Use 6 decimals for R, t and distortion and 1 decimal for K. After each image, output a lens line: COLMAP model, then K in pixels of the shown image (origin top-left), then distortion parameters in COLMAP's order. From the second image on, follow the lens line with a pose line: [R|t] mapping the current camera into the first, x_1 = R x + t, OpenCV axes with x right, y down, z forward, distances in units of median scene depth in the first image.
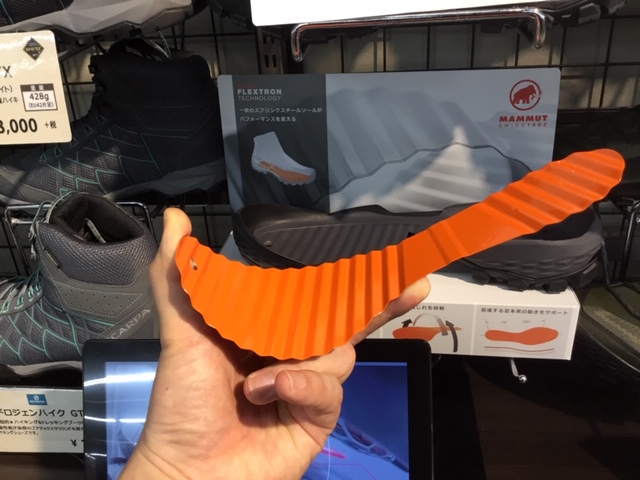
lens RADIAL K [[574.2, 0, 319.3], [0, 574.2, 241.0], [0, 0, 1]] dist [0.037522, -0.075086]
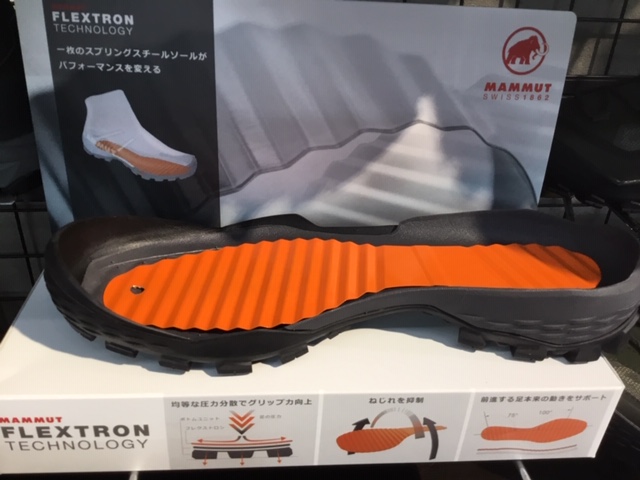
lens RADIAL K [[574.2, 0, 321.5], [0, 574.2, 241.5], [0, 0, 1]] dist [0.037522, -0.075086]
pose [[0.971562, -0.018781, 0.236041, -0.024201], [0.002125, 0.997501, 0.070622, -0.081719], [-0.236777, -0.068113, 0.969173, 0.393636]]
